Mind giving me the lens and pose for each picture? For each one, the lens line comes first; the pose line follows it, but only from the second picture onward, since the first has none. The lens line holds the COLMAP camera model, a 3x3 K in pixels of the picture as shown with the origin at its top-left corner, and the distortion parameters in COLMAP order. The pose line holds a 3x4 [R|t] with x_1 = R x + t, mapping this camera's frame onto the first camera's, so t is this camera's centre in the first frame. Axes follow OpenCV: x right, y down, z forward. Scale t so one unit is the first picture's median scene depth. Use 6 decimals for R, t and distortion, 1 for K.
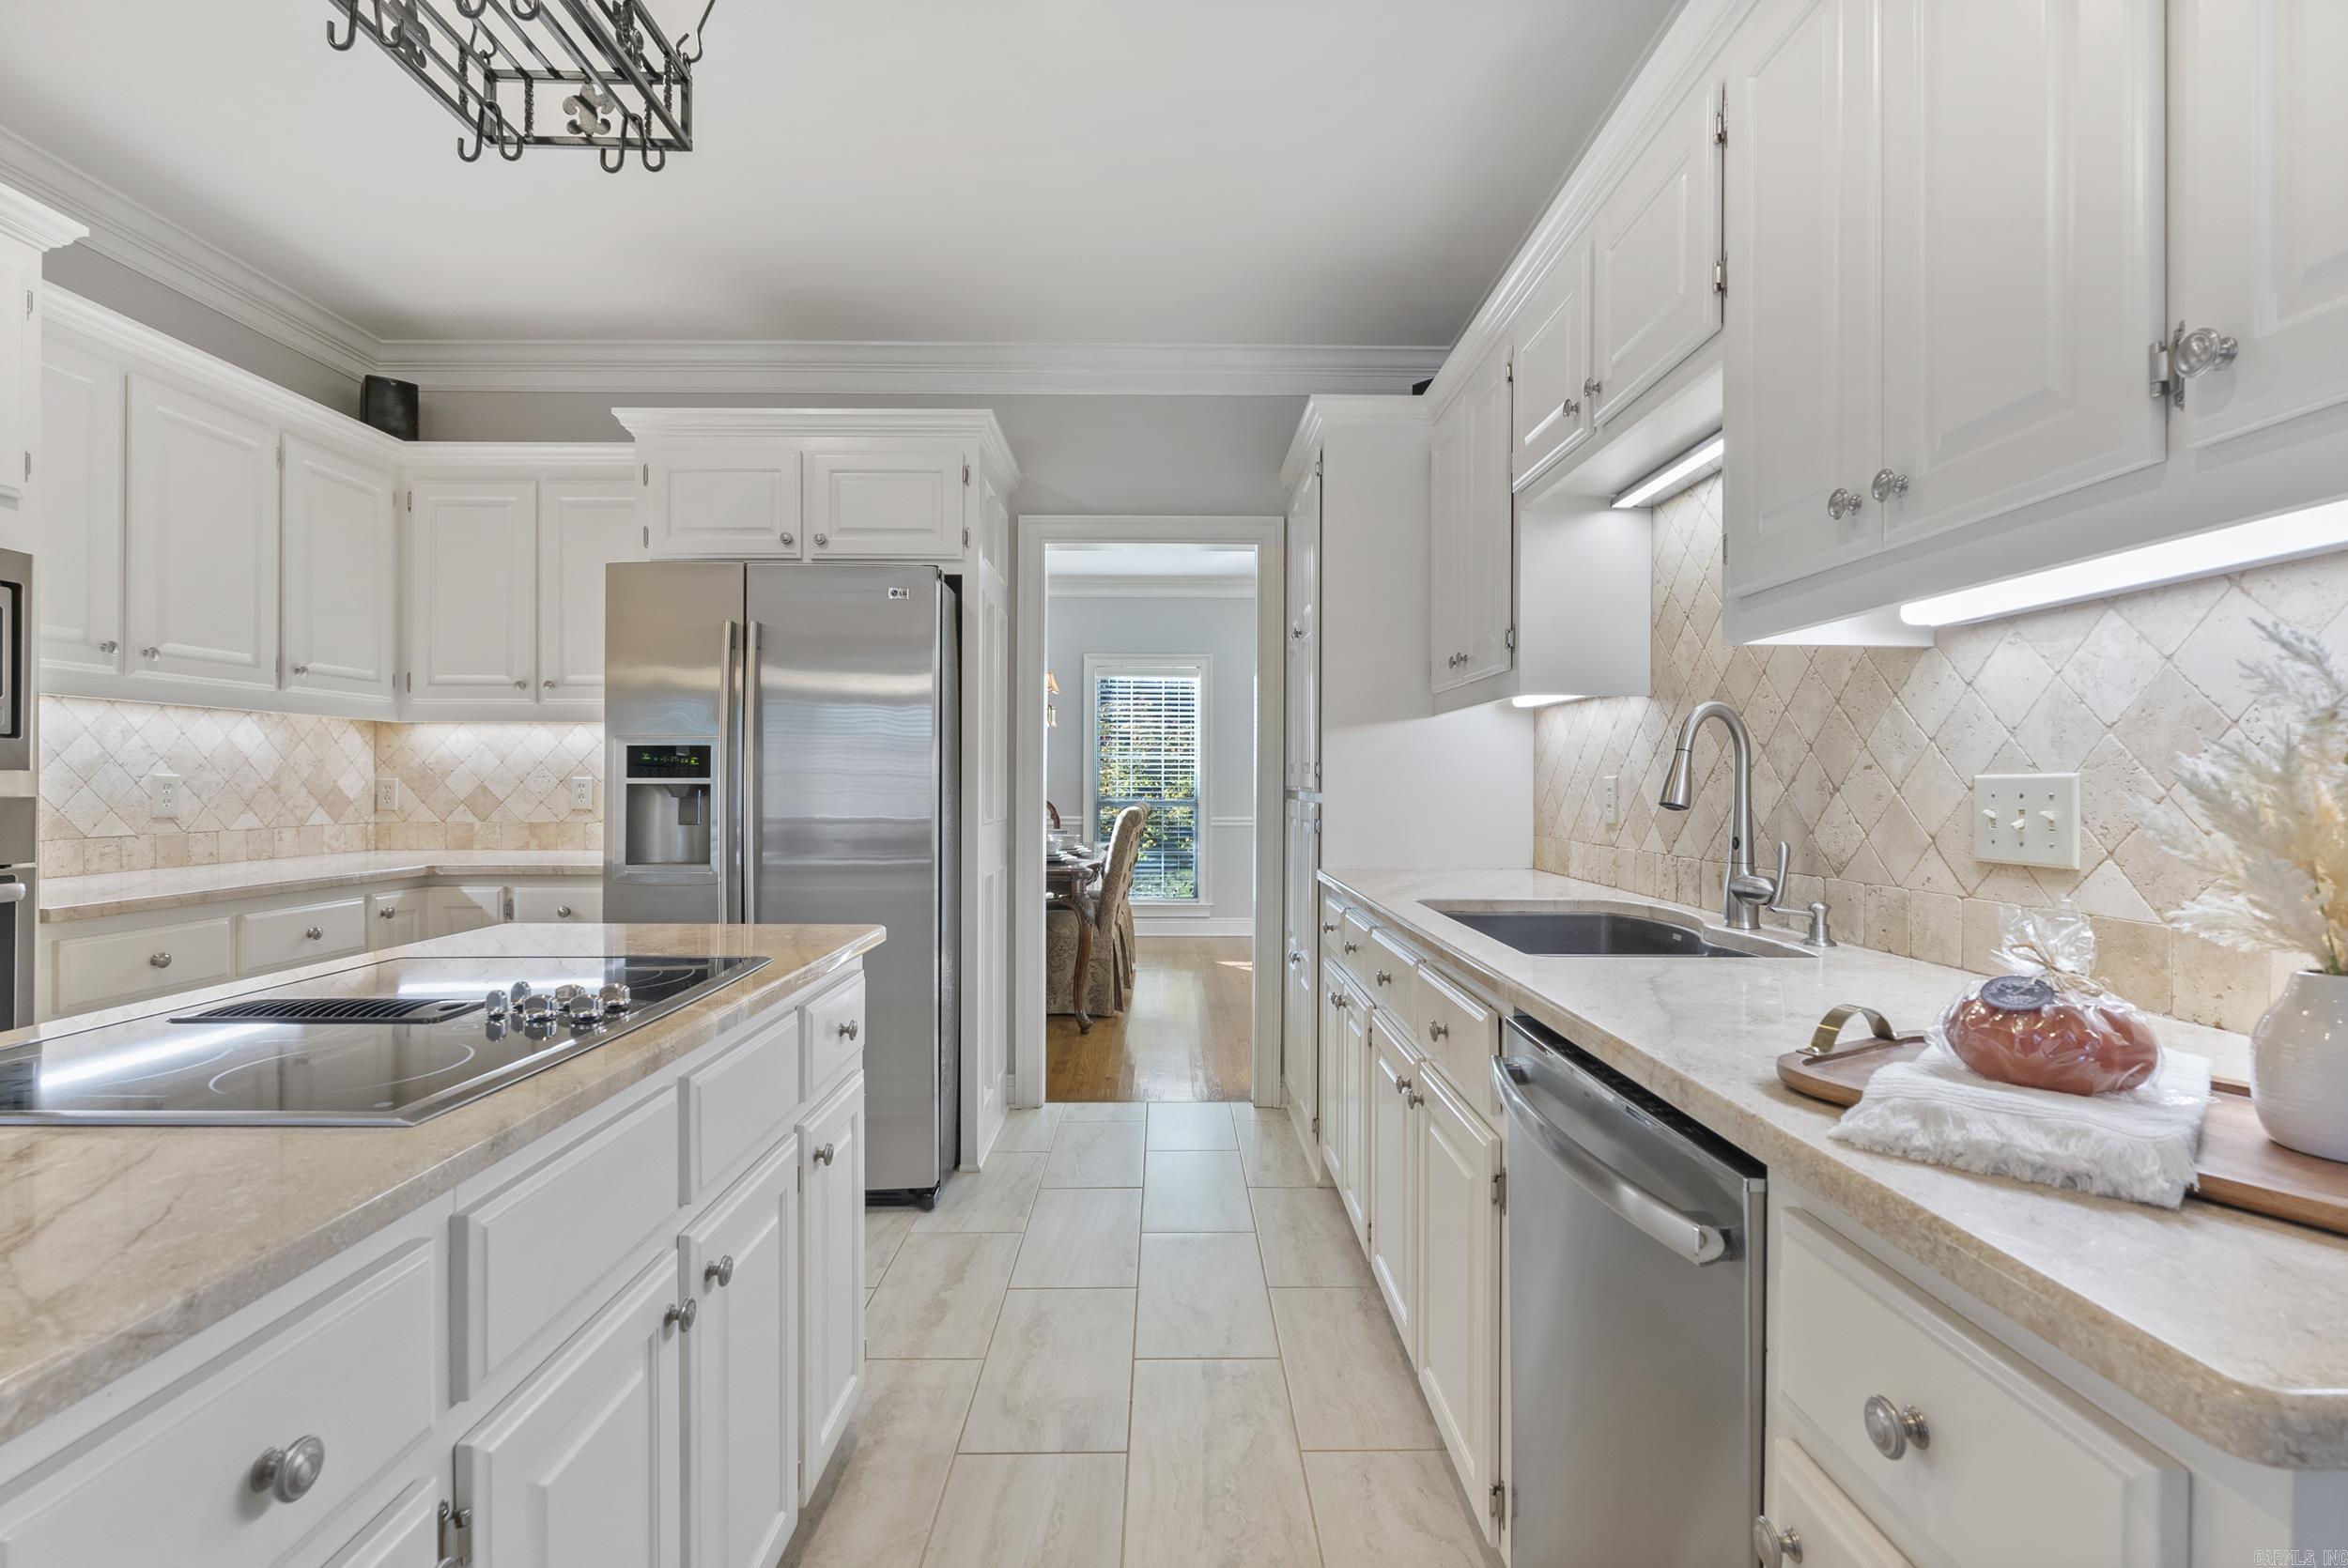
lens RADIAL K [[1063.2, 0, 1183.0], [0, 1063.2, 787.3], [0, 0, 1]] dist [-0.004156, 0.000439]
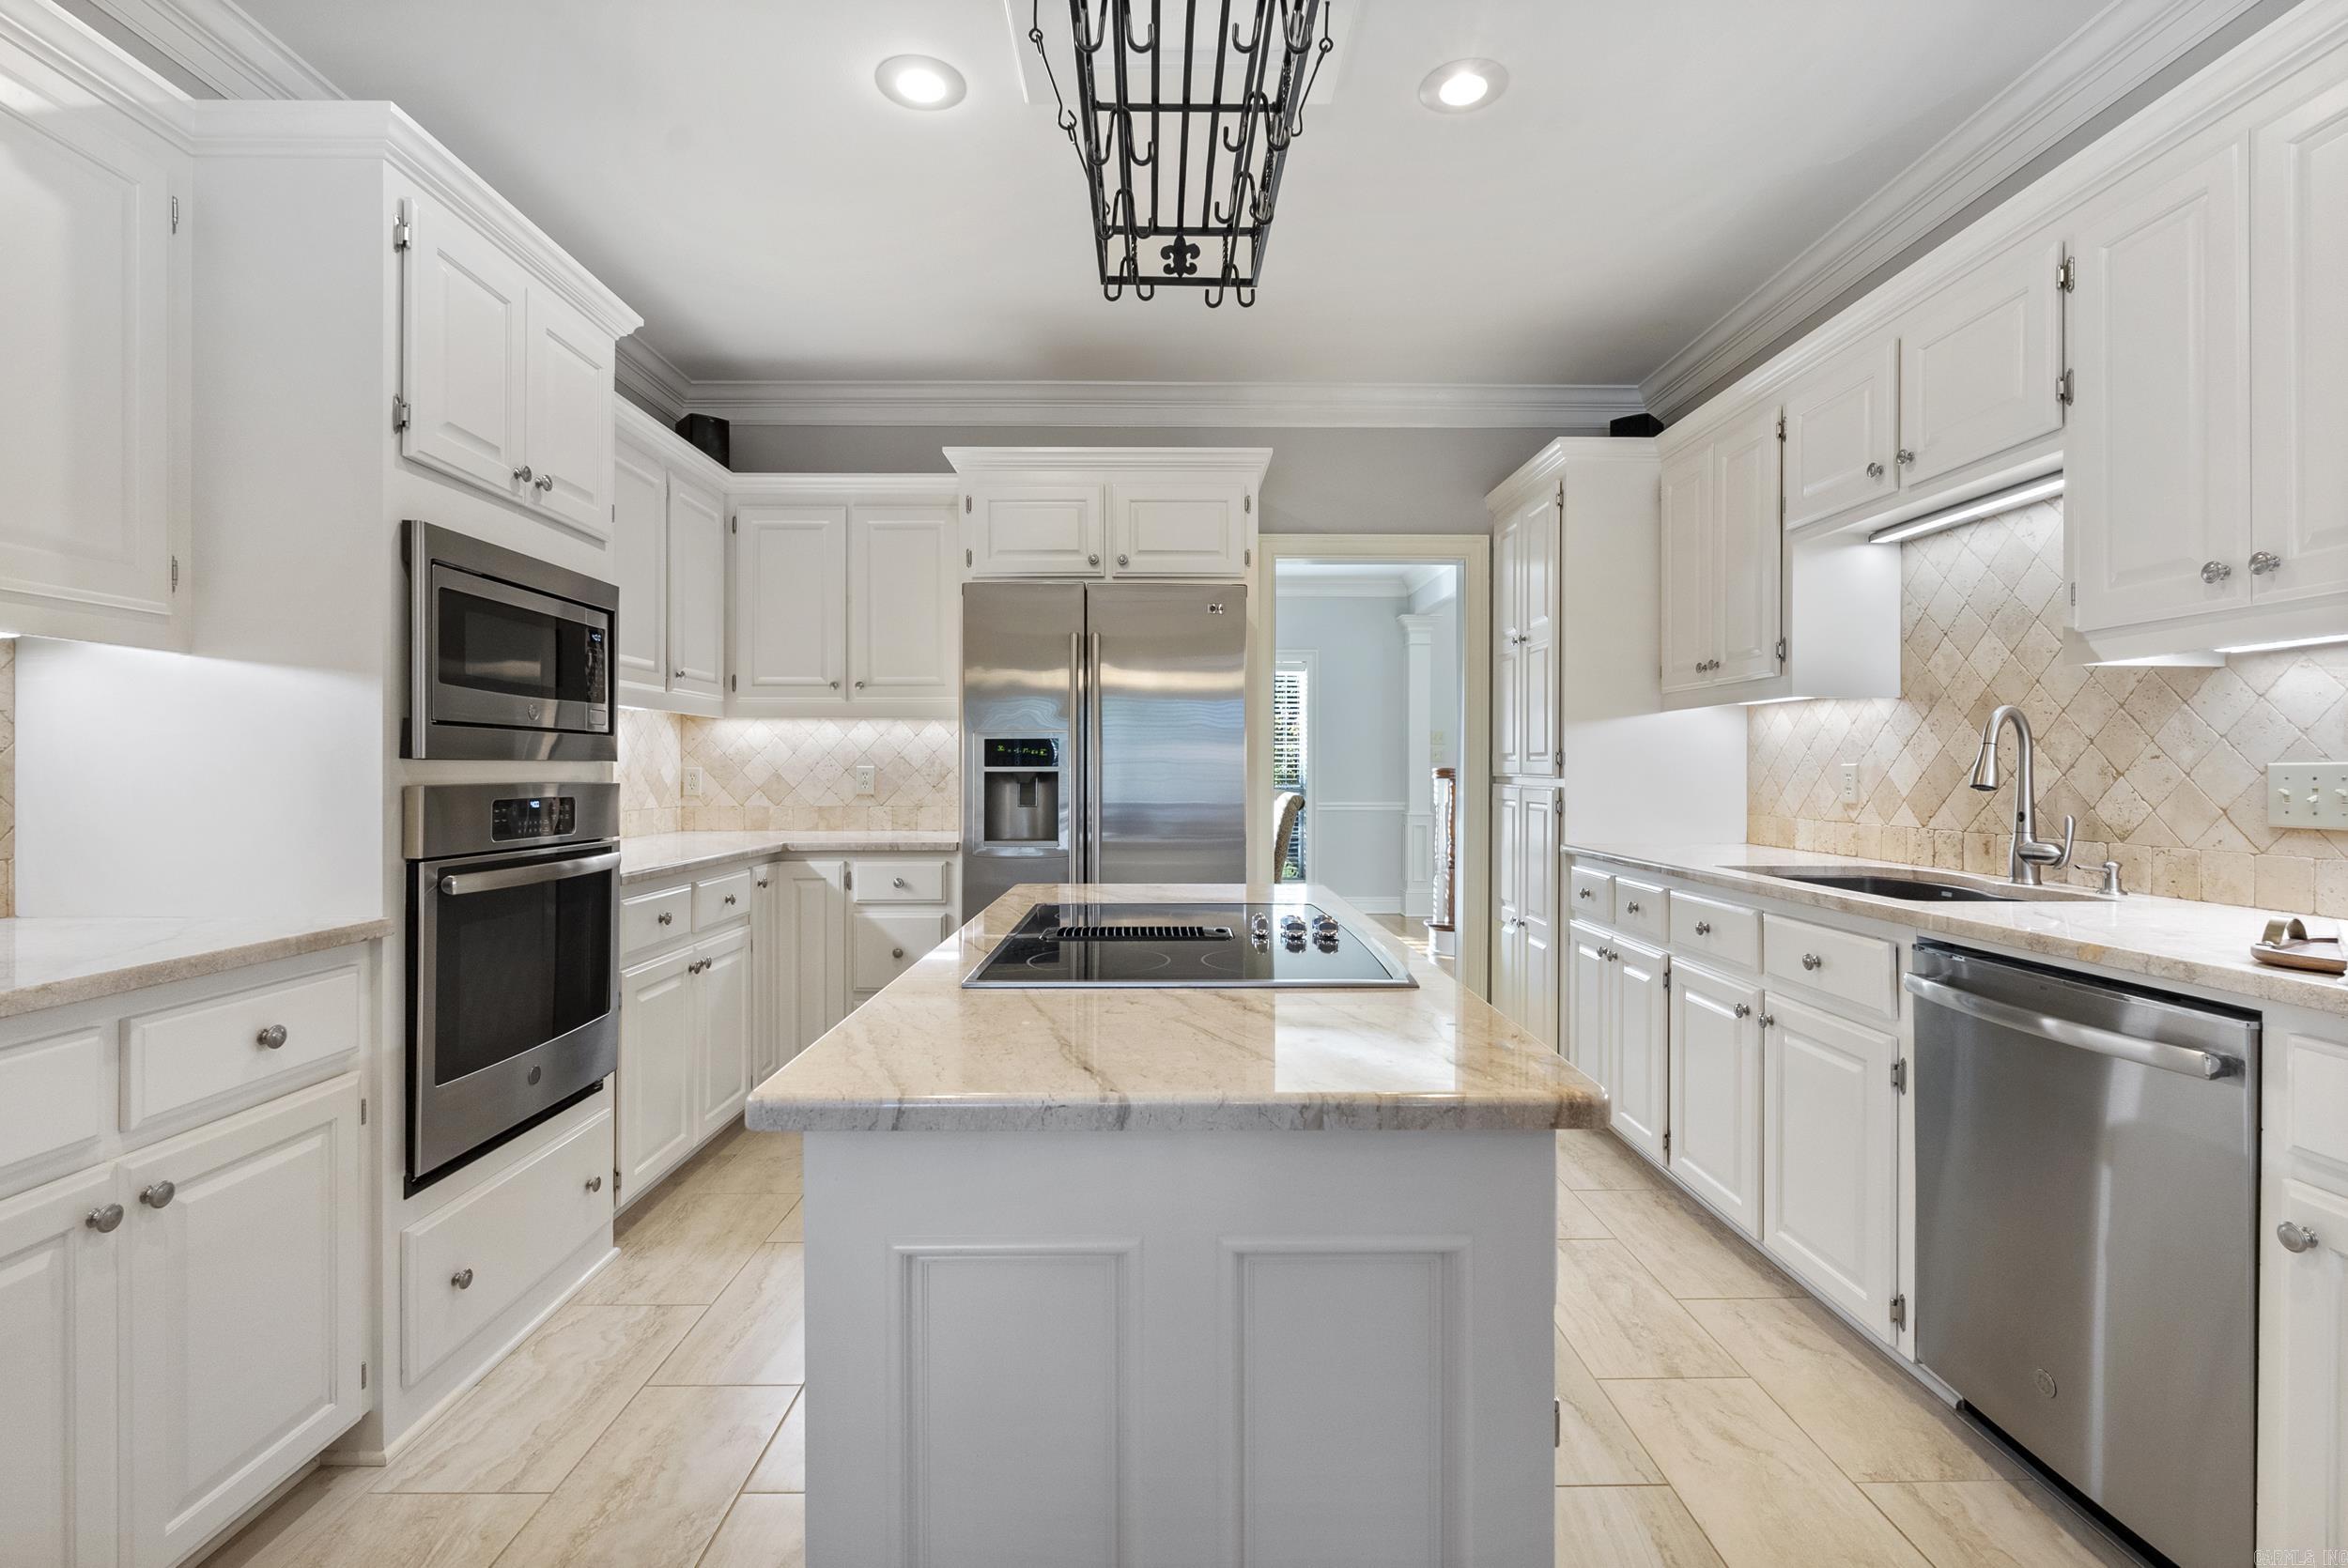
lens RADIAL K [[1063.2, 0, 1165.9], [0, 1063.2, 773.9], [0, 0, 1]] dist [-0.004156, 0.000439]
pose [[0.999998, -0.001773, -0.000504, -0.324458], [0.001773, 0.999998, -0.000972, 0.000426], [0.000506, 0.000971, 0.999999, -0.172954]]
